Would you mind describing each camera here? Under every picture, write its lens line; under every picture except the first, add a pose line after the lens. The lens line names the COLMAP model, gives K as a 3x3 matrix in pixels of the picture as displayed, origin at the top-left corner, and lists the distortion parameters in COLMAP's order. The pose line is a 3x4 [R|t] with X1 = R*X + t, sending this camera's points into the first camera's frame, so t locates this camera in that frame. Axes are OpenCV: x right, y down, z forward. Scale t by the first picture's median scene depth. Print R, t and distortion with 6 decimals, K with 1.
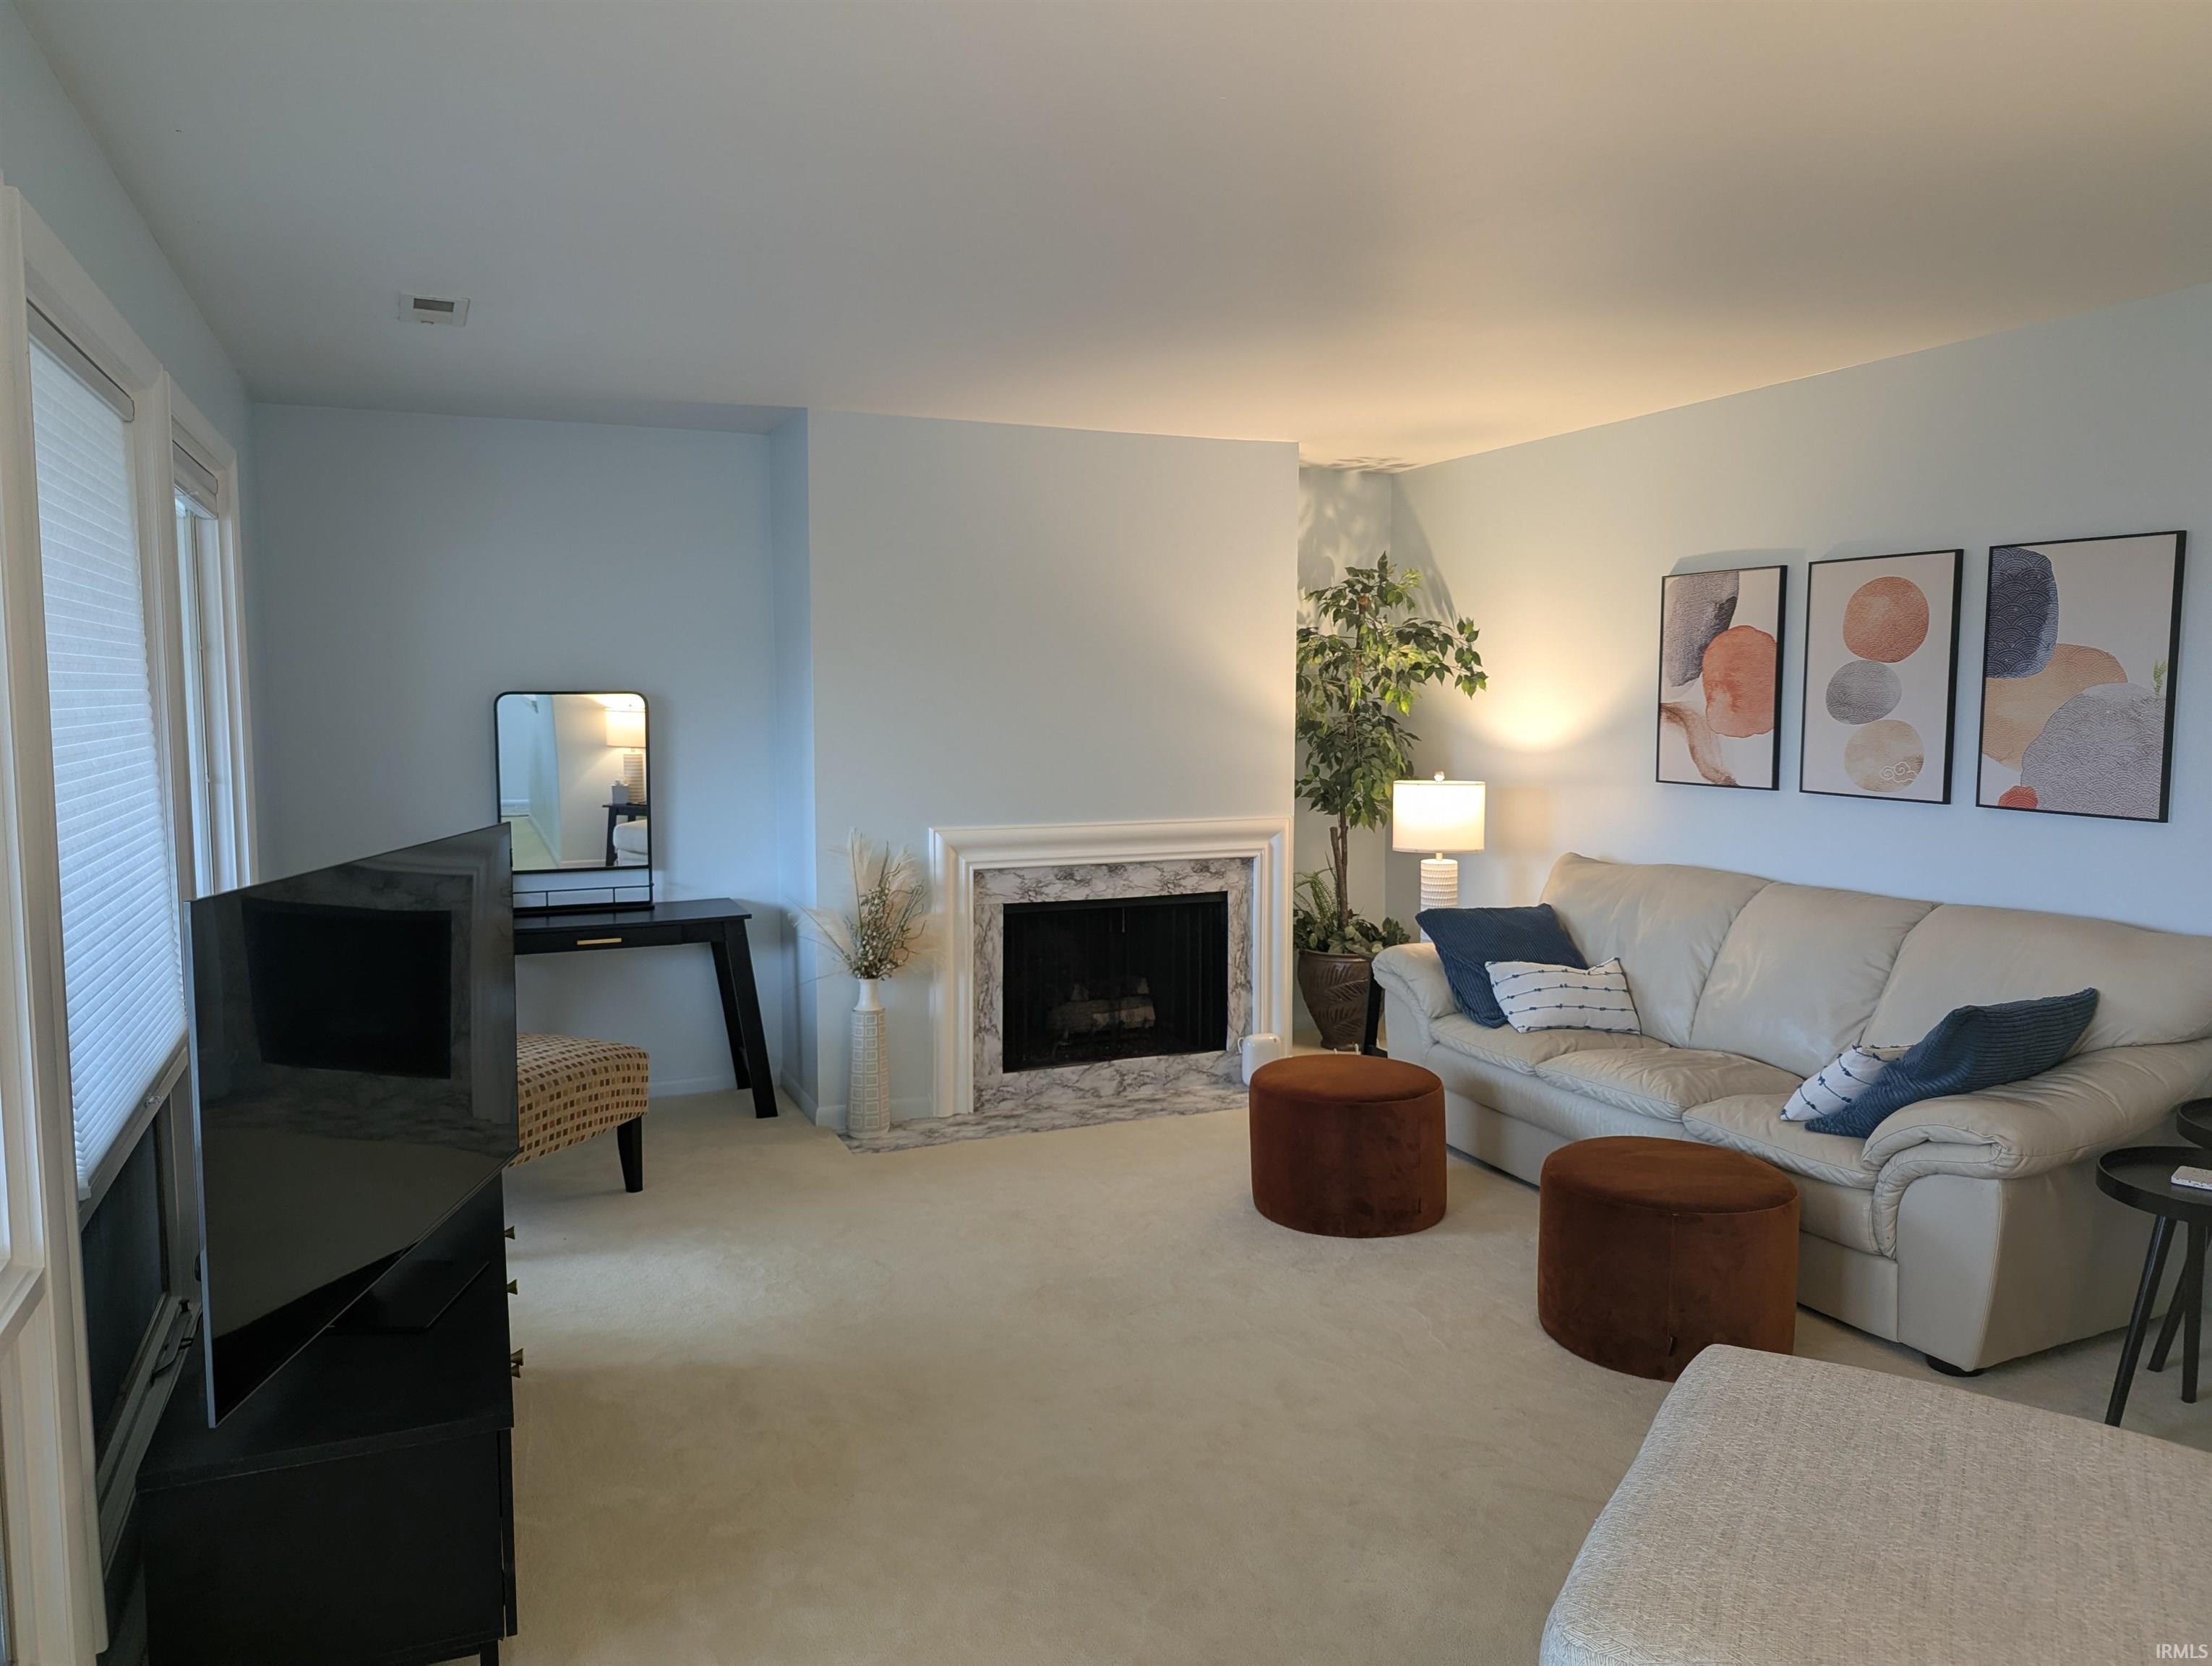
lens RADIAL K [[1562.6, 0, 1103.4], [0, 1562.6, 829.1], [0, 0, 1]] dist [0.046586, -0.044437]
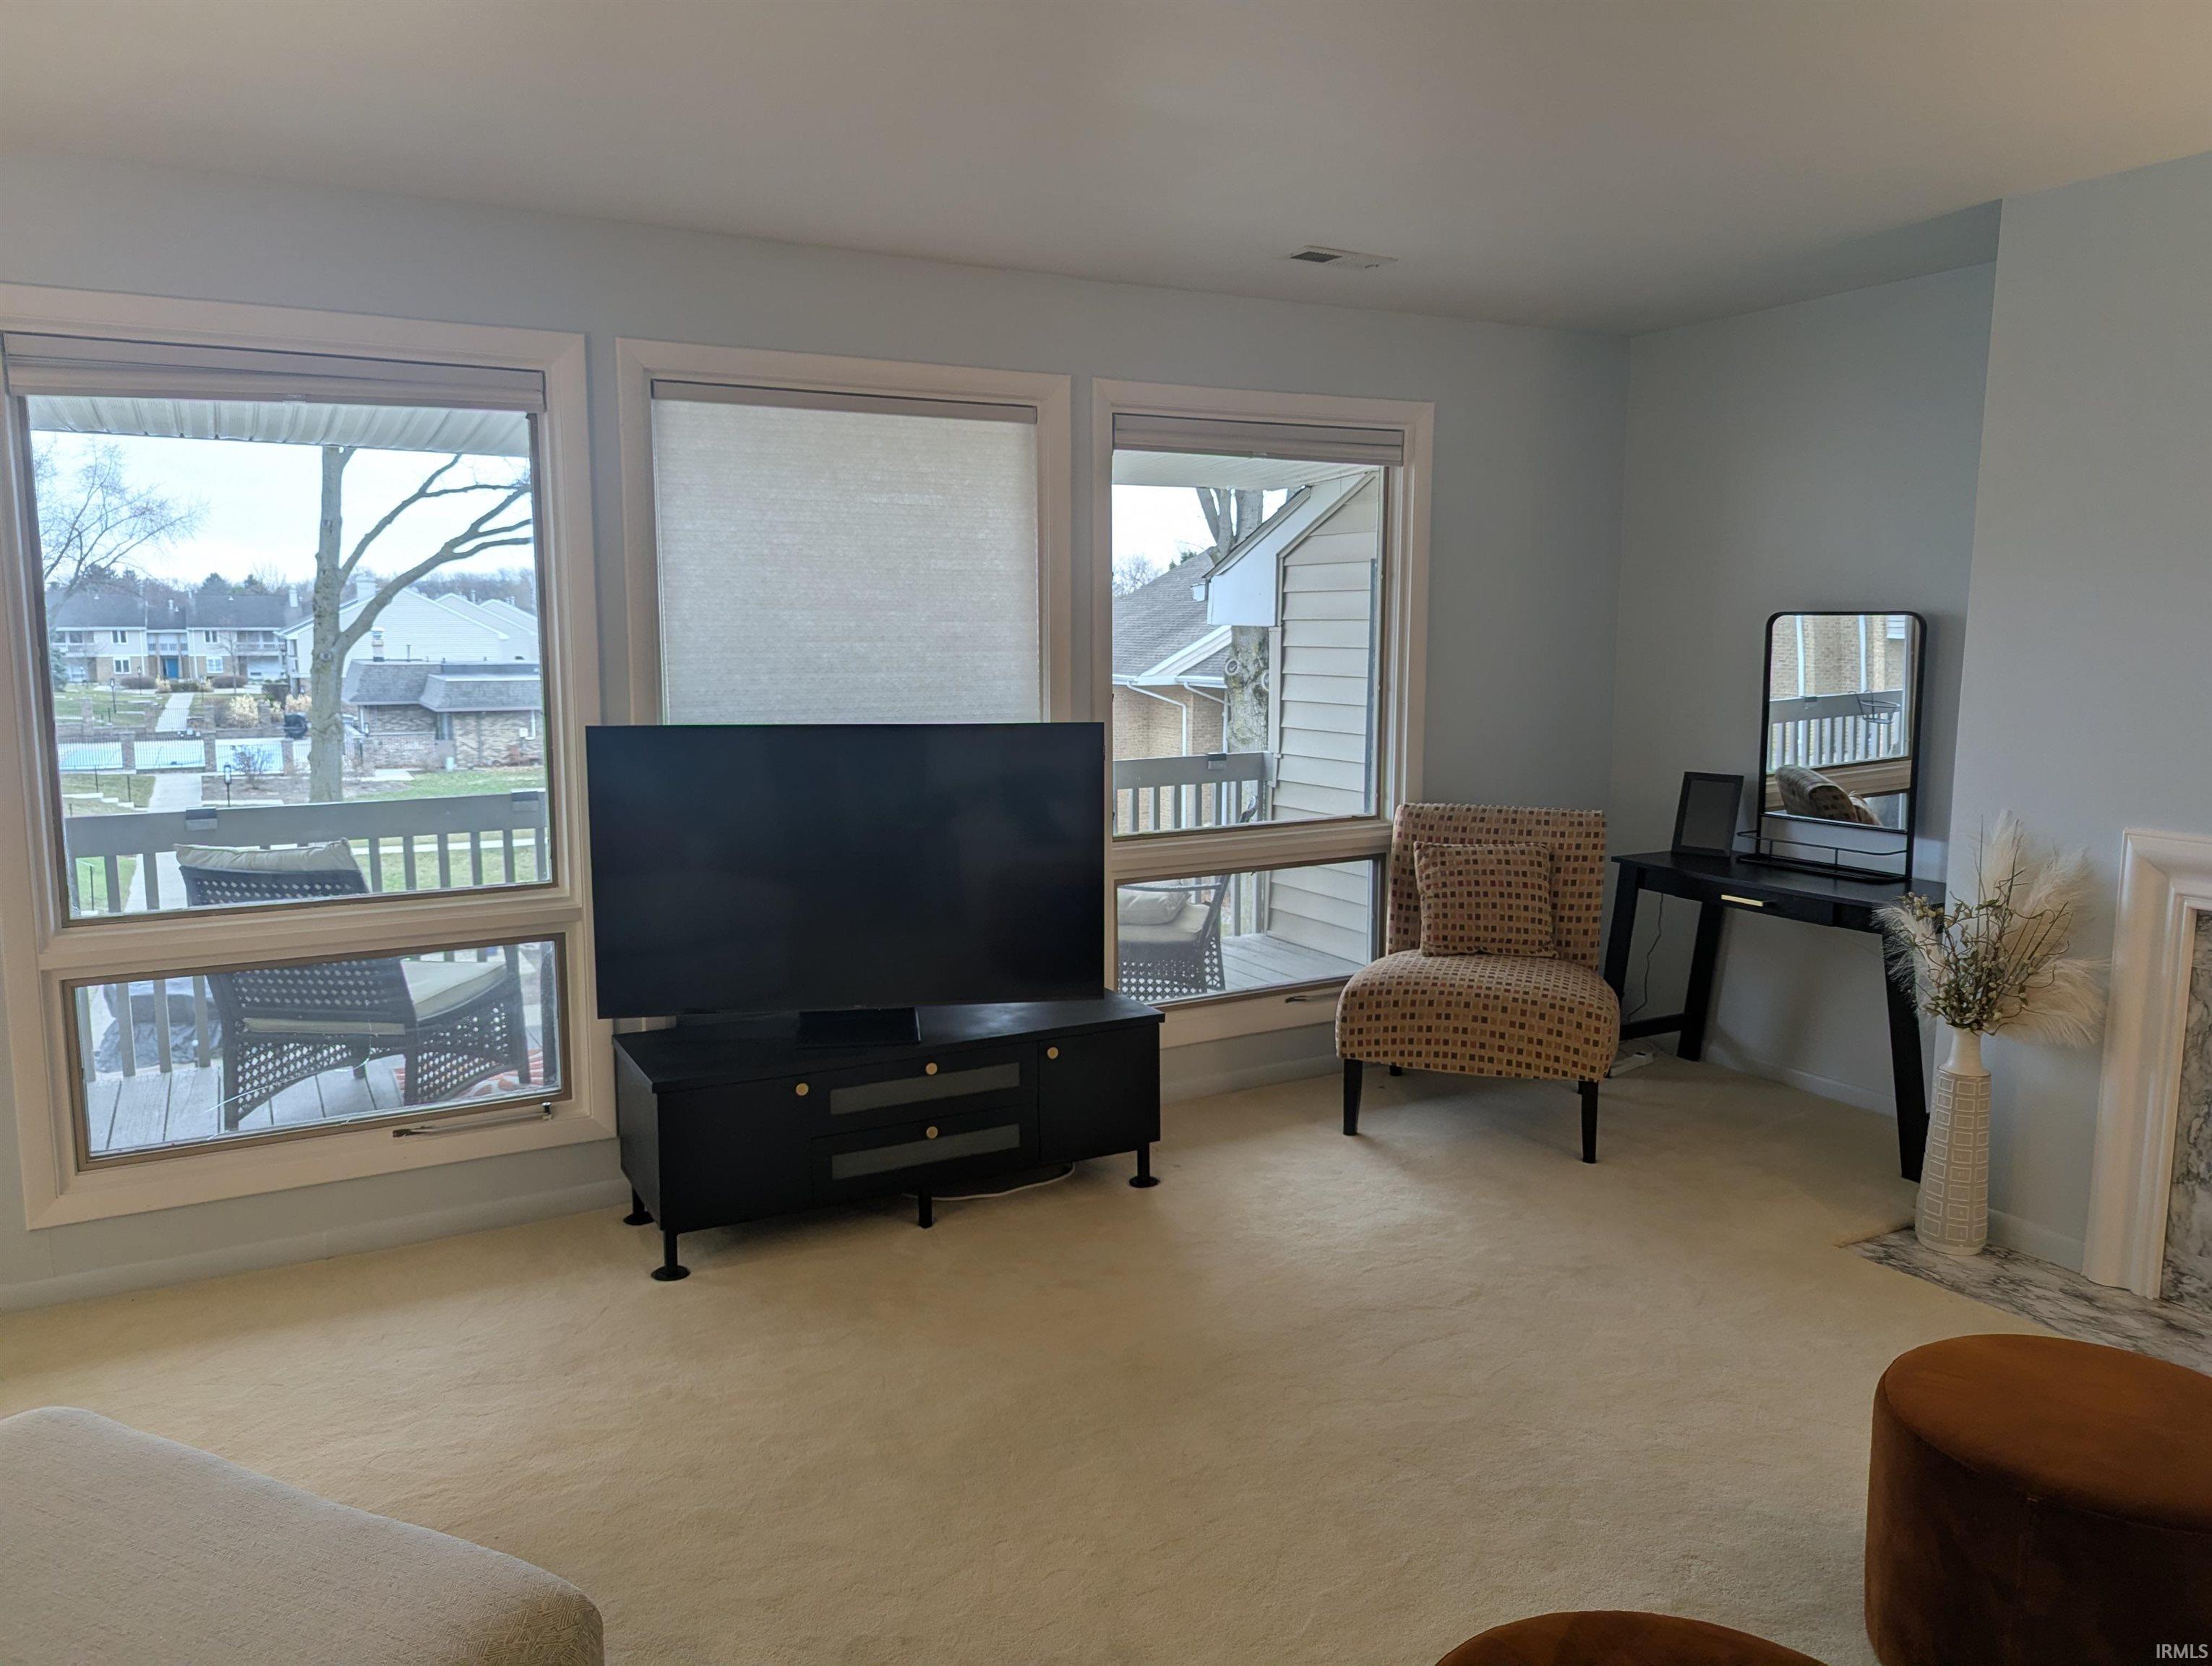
lens RADIAL K [[1562.6, 0, 1103.4], [0, 1562.6, 829.1], [0, 0, 1]] dist [0.046586, -0.044437]
pose [[0.099168, 0.137073, -0.985584, 0.477106], [-0.091145, 0.987554, 0.128176, -0.044185], [0.990888, 0.077120, 0.110428, 0.529574]]
